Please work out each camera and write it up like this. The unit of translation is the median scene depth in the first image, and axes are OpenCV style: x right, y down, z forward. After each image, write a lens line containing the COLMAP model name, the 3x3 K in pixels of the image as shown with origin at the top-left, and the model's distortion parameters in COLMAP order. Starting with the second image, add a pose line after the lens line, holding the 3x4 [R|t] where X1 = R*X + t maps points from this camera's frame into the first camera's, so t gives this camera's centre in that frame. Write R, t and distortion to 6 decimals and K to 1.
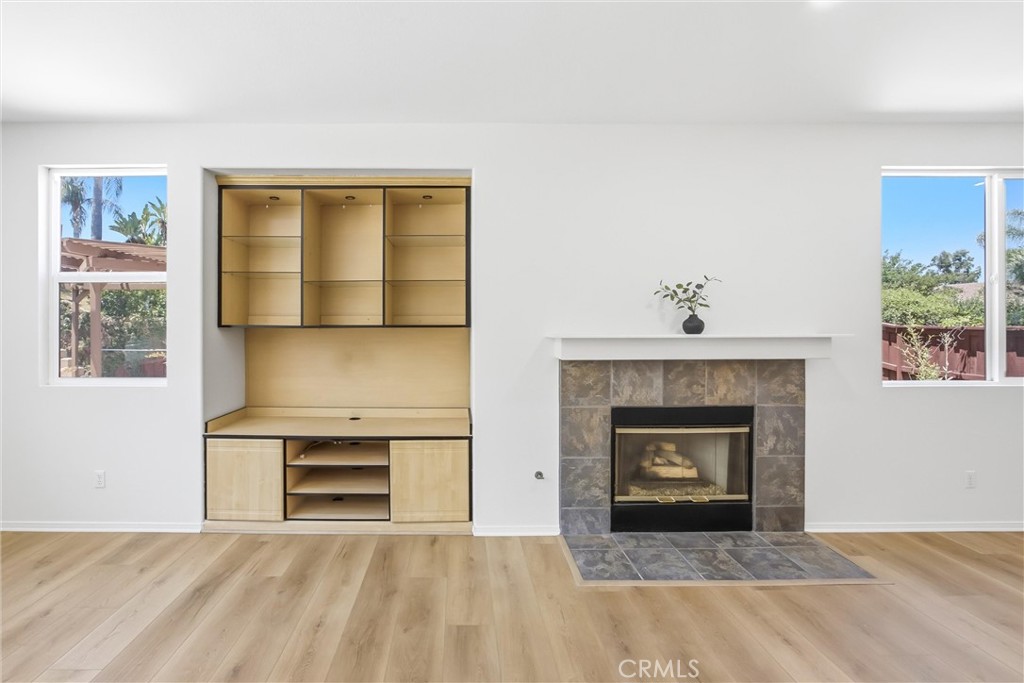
lens RADIAL K [[429.5, 0, 465.7], [0, 429.5, 333.2], [0, 0, 1]] dist [-0.020819, 0.005032]
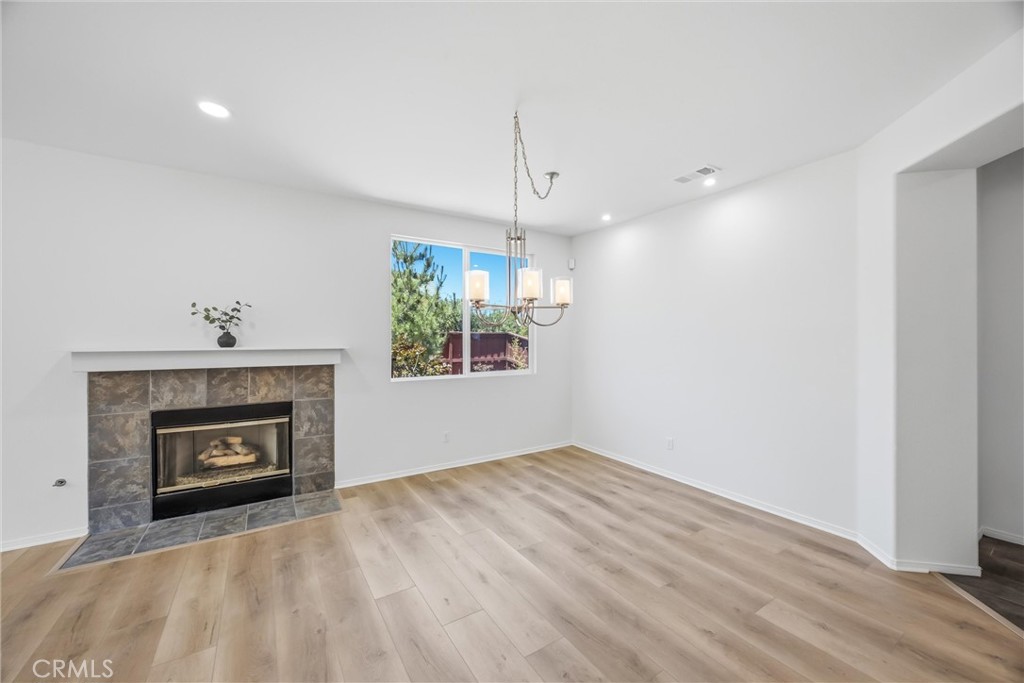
lens RADIAL K [[397.0, 0, 511.7], [0, 397.0, 338.8], [0, 0, 1]] dist [-0.021812, 0.006964]
pose [[0.842675, 0.004205, 0.538406, 0.588450], [0.007175, 0.999793, -0.019038, 0.004373], [-0.538374, 0.019906, 0.842471, -0.411524]]
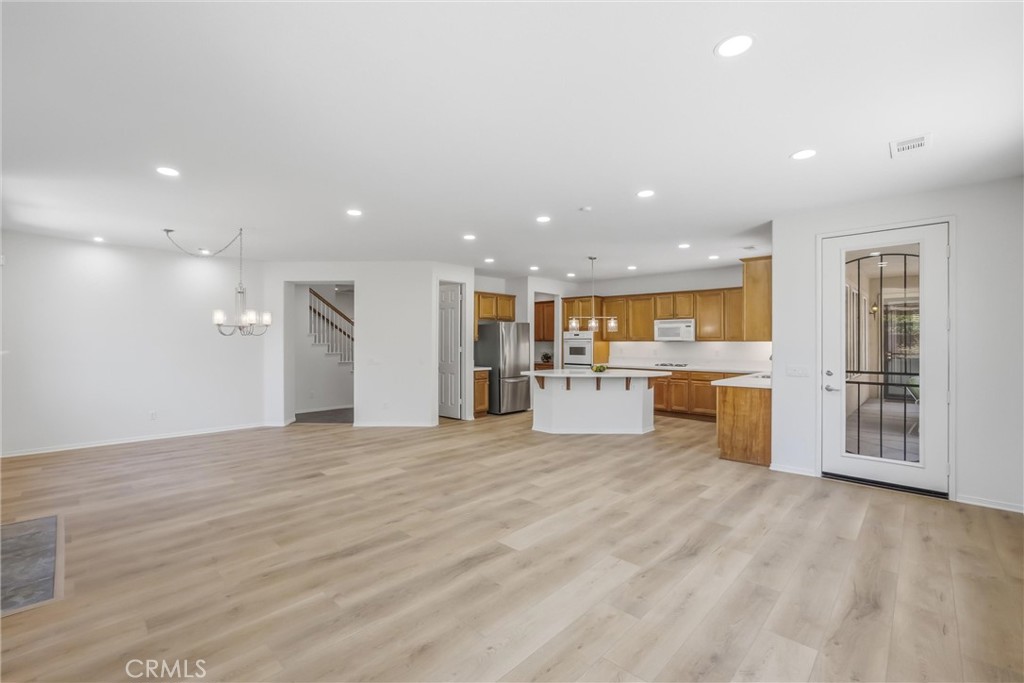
lens RADIAL K [[429.5, 0, 501.9], [0, 429.5, 342.0], [0, 0, 1]] dist [-0.020819, 0.005032]
pose [[-0.723055, 0.001963, 0.690788, -0.974890], [0.011477, 0.999892, 0.009171, -0.024152], [-0.690695, 0.014559, -0.722999, 0.796418]]
